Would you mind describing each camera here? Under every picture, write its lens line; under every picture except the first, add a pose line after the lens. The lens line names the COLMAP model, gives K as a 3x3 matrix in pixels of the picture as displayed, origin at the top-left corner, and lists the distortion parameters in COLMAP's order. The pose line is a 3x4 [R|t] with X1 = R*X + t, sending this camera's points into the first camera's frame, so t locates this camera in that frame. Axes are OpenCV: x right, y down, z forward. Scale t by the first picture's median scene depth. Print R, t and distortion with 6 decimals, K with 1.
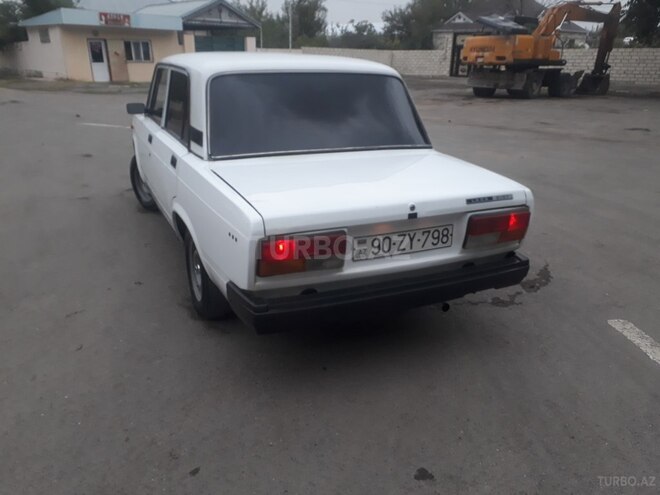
lens RADIAL K [[525.3, 0, 328.4], [0, 525.3, 244.0], [0, 0, 1]] dist [0.026726, -0.000209]
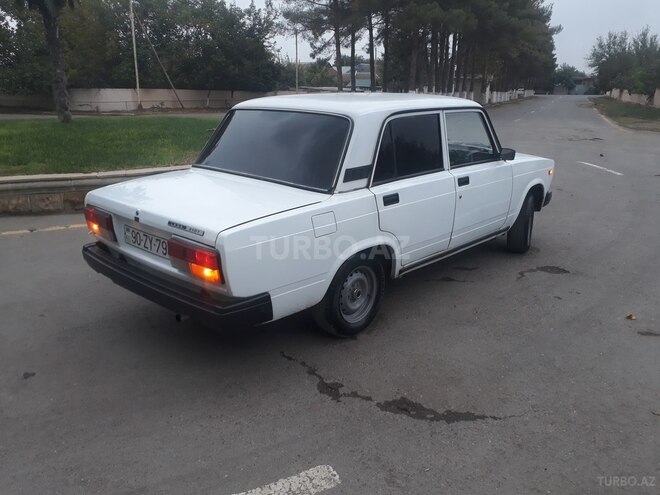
lens RADIAL K [[534.9, 0, 330.8], [0, 534.9, 244.8], [0, 0, 1]] dist [0.034586, -0.017685]
pose [[0.385954, 0.250888, -0.887747, 0.161643], [-0.314065, 0.940559, 0.129272, -0.033365], [0.867412, 0.228917, 0.441808, 0.091595]]
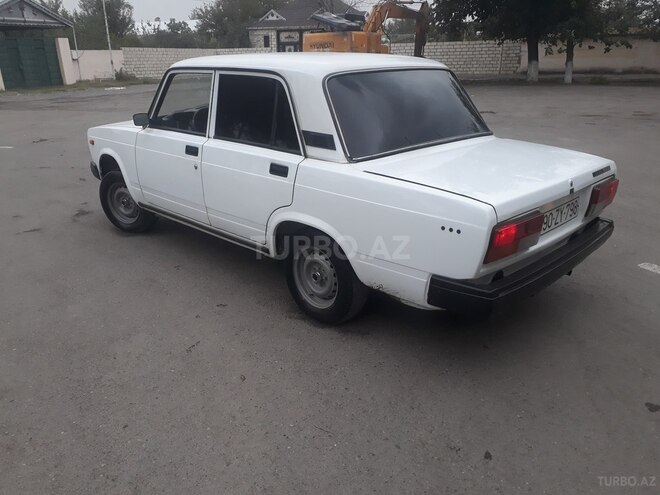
lens RADIAL K [[528.3, 0, 330.0], [0, 528.3, 247.5], [0, 0, 1]] dist [0.036454, -0.030834]
pose [[0.939924, -0.144126, 0.309469, -0.074862], [0.141873, 0.989433, 0.029899, -0.004519], [-0.310508, 0.015803, 0.950439, 0.008980]]
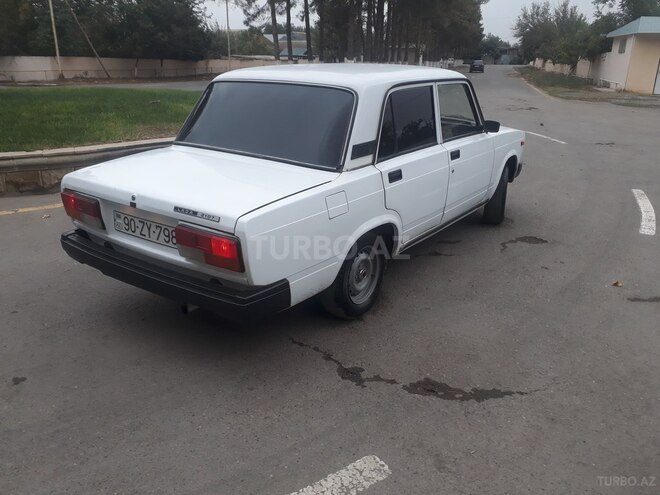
lens RADIAL K [[534.2, 0, 329.0], [0, 534.2, 246.9], [0, 0, 1]] dist [0.031135, -0.007836]
pose [[0.495316, 0.283280, -0.821227, 0.147007], [-0.297245, 0.943543, 0.146192, -0.028723], [0.816276, 0.171695, 0.551556, 0.077536]]
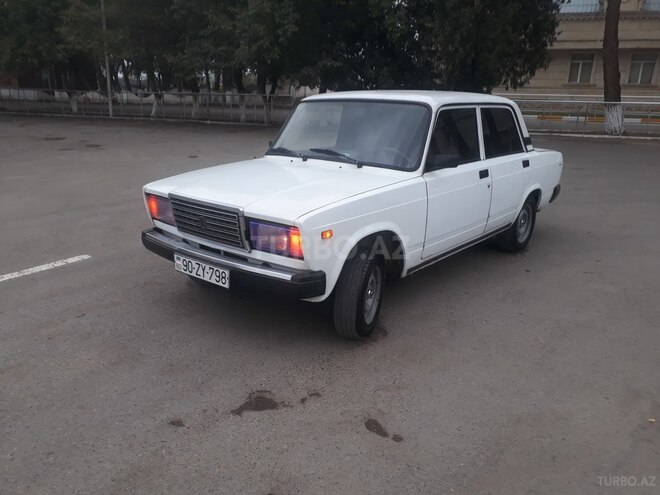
lens RADIAL K [[528.3, 0, 330.0], [0, 528.3, 247.5], [0, 0, 1]] dist [0.036454, -0.030834]
pose [[-0.424075, -0.283976, 0.859952, -0.206297], [0.276407, 0.863671, 0.421511, -0.107539], [-0.862415, 0.416449, -0.287768, 0.290987]]
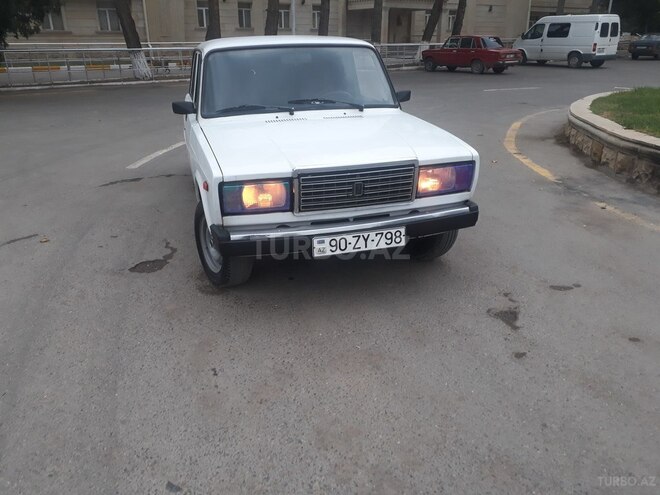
lens RADIAL K [[520.1, 0, 319.8], [0, 520.1, 255.2], [0, 0, 1]] dist [0.012298, 0.003421]
pose [[-0.985156, -0.070602, 0.156473, -0.076926], [0.052521, 0.743834, 0.666297, -0.135559], [-0.163432, 0.664625, -0.729084, 0.381979]]
